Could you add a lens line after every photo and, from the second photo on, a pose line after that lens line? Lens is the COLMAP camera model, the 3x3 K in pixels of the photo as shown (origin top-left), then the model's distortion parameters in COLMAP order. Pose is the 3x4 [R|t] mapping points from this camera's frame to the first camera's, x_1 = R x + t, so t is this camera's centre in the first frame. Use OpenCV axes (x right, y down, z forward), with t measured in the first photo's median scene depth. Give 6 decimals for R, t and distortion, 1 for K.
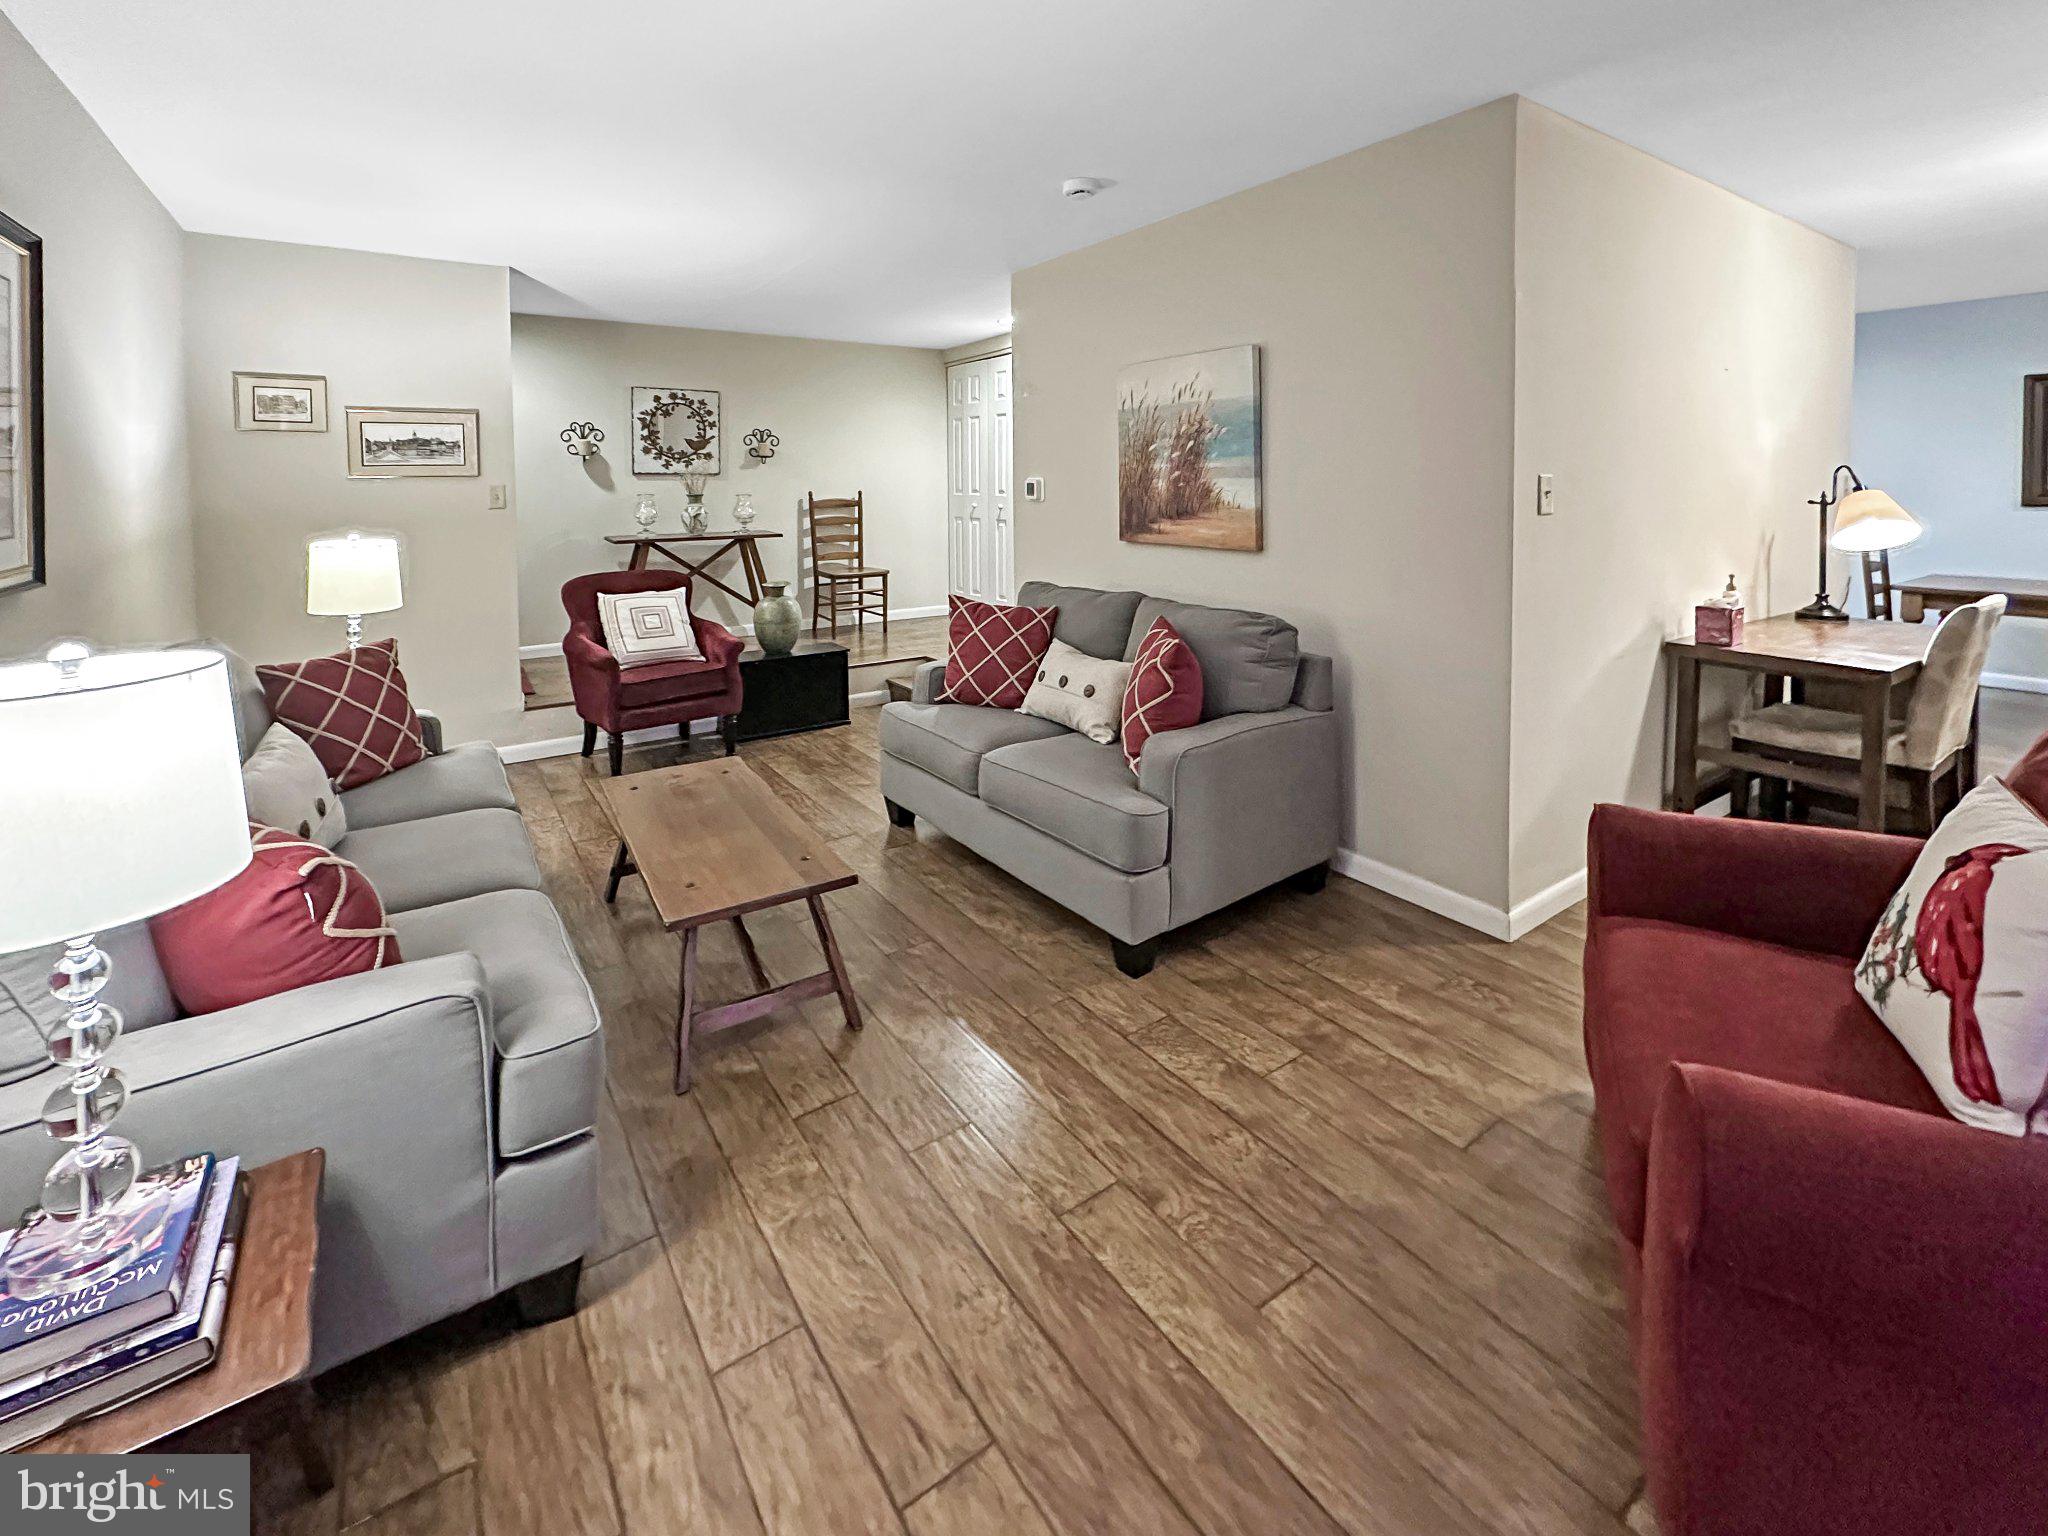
lens RADIAL K [[836.3, 0, 1022.4], [0, 836.3, 771.1], [0, 0, 1]] dist [-0.001623, 0.000831]
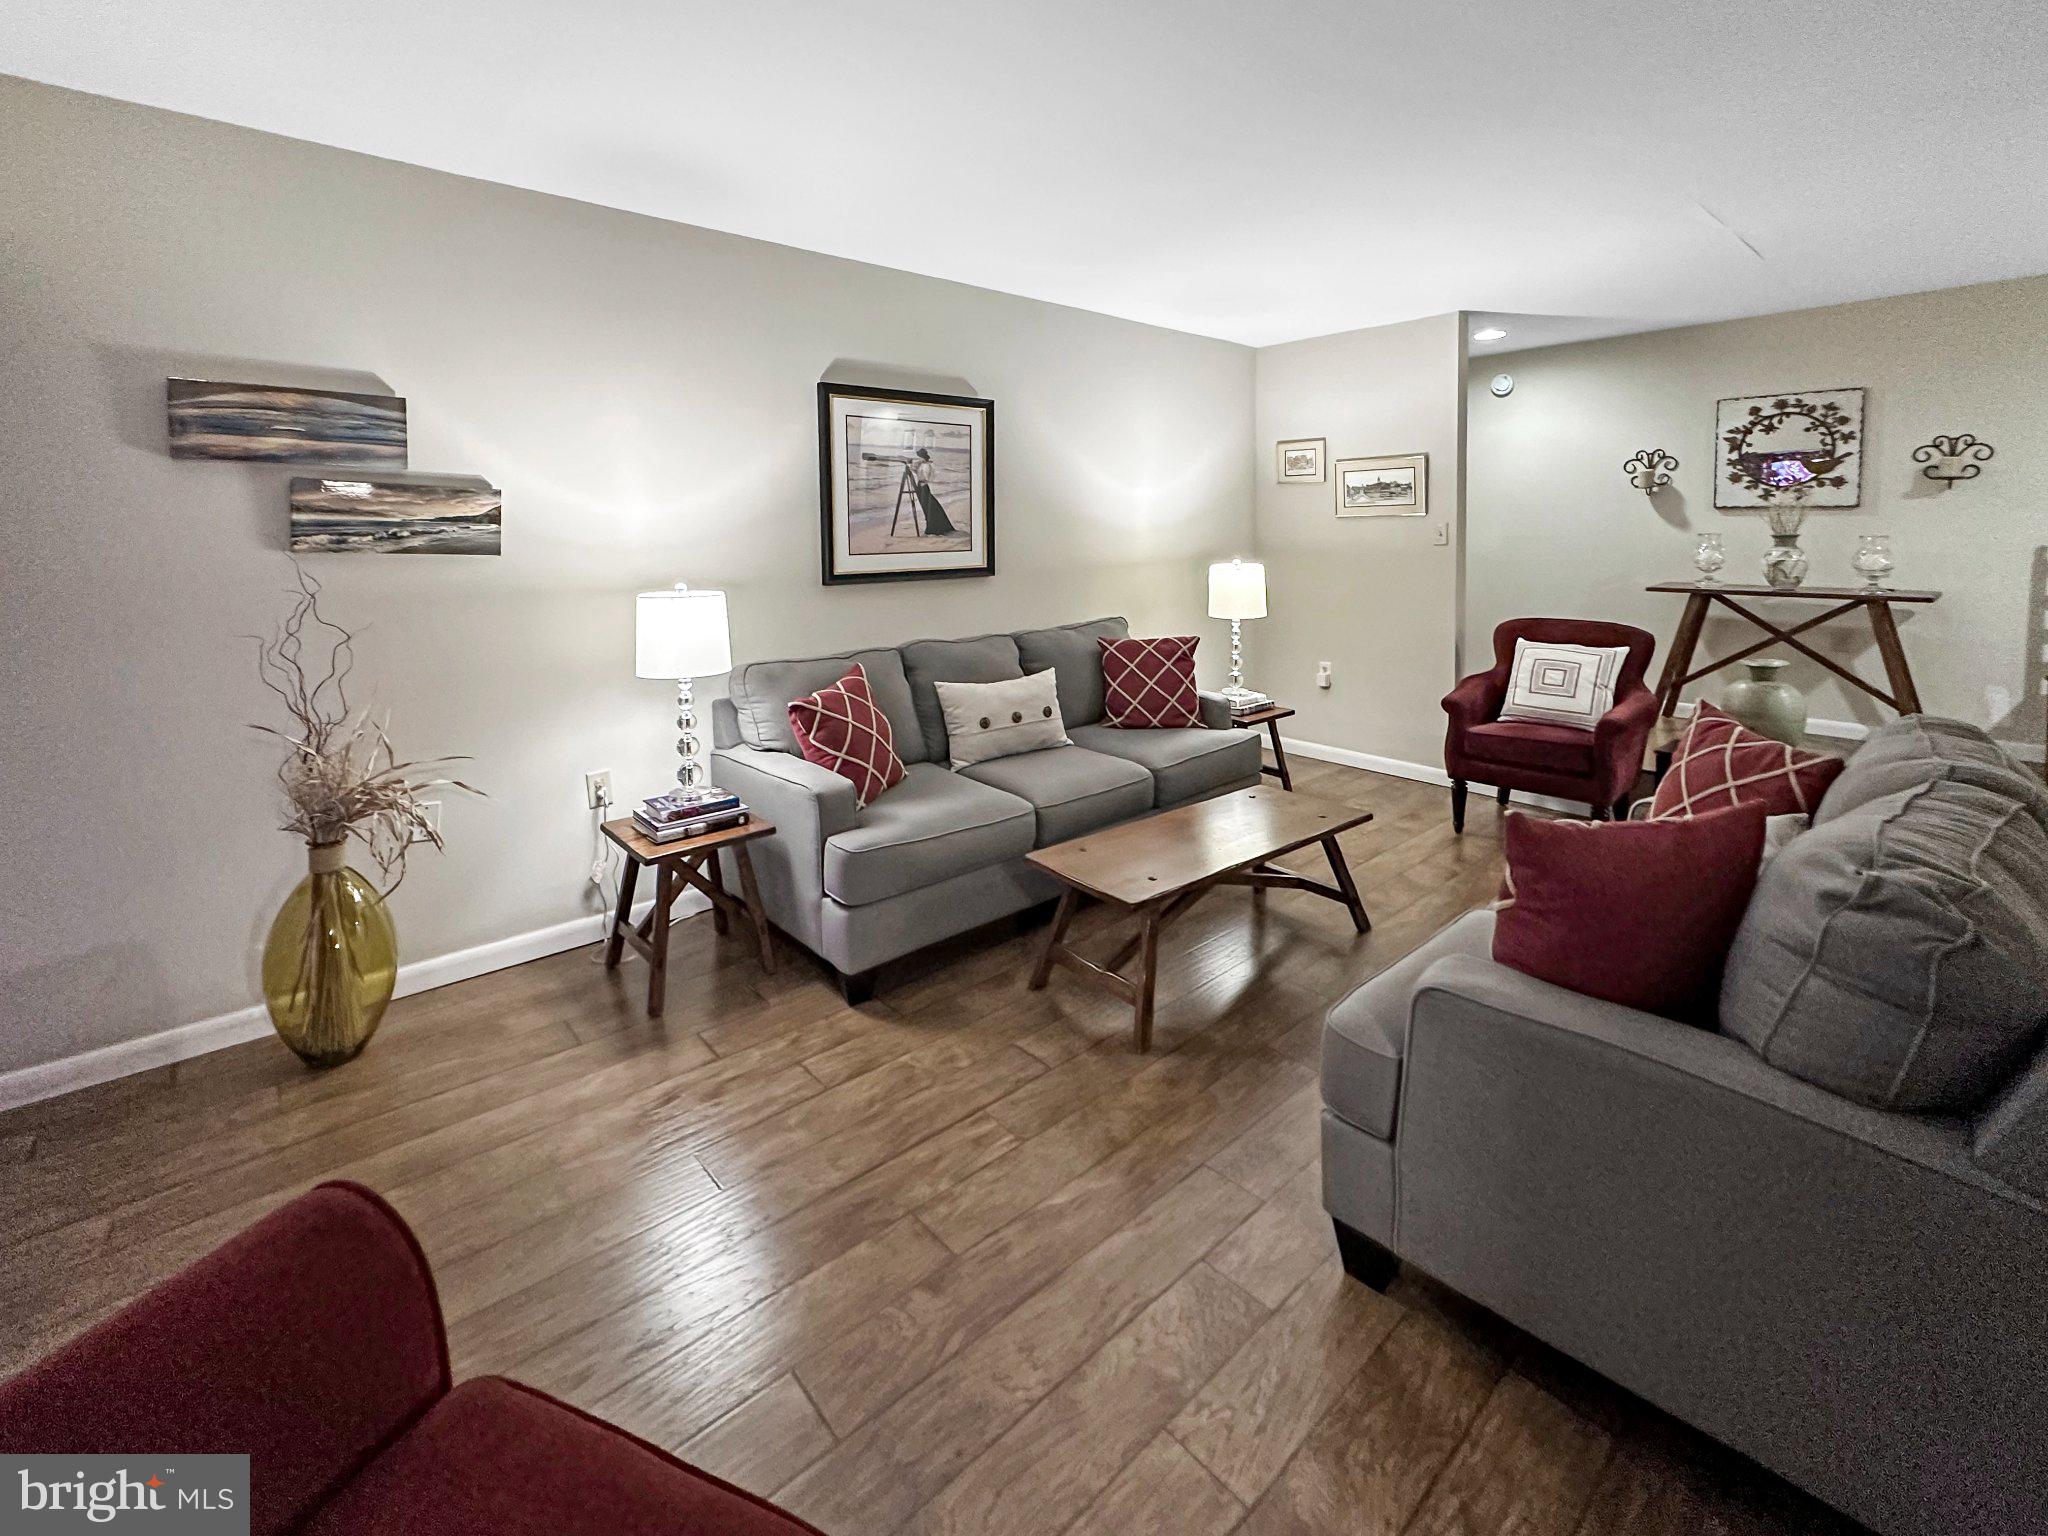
lens RADIAL K [[836.3, 0, 1021.5], [0, 836.3, 827.7], [0, 0, 1]] dist [-0.001623, 0.000831]
pose [[0.126073, 0.342813, -0.930905, 0.334774], [-0.318797, 0.902618, 0.289221, -0.101977], [0.939401, 0.260307, 0.223083, 0.285439]]
